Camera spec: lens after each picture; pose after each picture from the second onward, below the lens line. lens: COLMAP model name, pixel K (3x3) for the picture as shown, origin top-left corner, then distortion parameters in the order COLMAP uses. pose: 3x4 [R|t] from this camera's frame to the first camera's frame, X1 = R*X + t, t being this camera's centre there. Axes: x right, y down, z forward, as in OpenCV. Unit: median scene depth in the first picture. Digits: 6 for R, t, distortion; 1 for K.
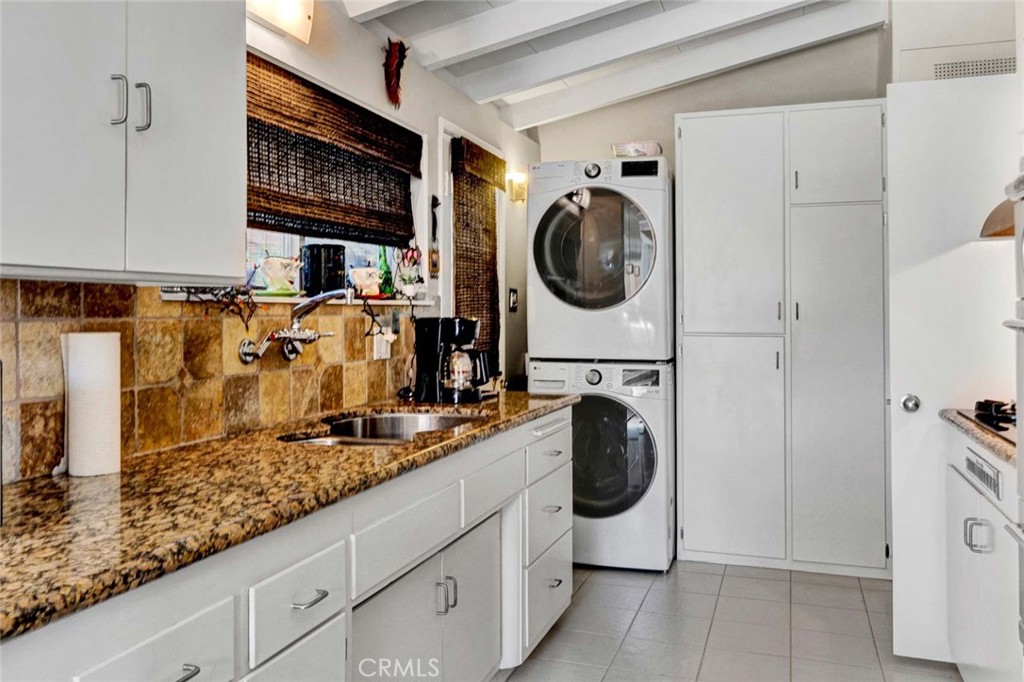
lens RADIAL K [[822.0, 0, 512.1], [0, 822.0, 310.9], [0, 0, 1]] dist [-0.000363, -0.000816]
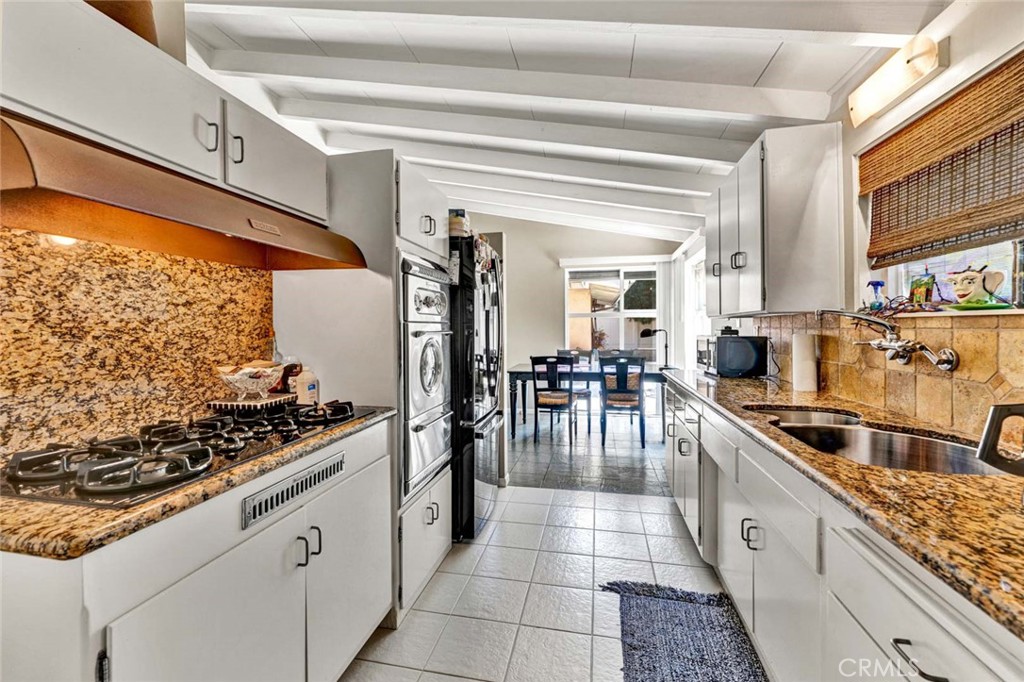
lens RADIAL K [[420.8, 0, 509.1], [0, 420.8, 319.7], [0, 0, 1]] dist [-0.000042, 0.000047]
pose [[-0.992668, -0.013119, -0.120158, 0.314270], [-0.012177, 0.999889, -0.008572, 0.005544], [0.120257, -0.007046, -0.992718, 1.315661]]
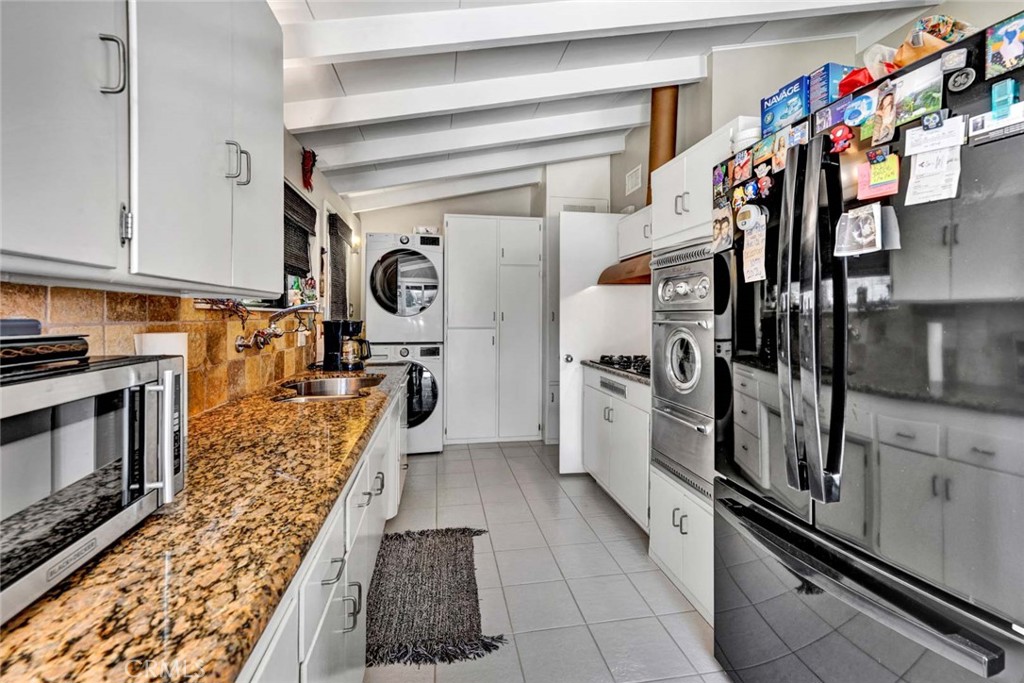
lens RADIAL K [[420.8, 0, 509.1], [0, 420.8, 320.2], [0, 0, 1]] dist [-0.000042, 0.000047]
pose [[0.878675, -0.003583, 0.477406, -0.213575], [-0.000775, 0.999960, 0.008931, -0.000156], [-0.477419, -0.008217, 0.878637, 0.088267]]
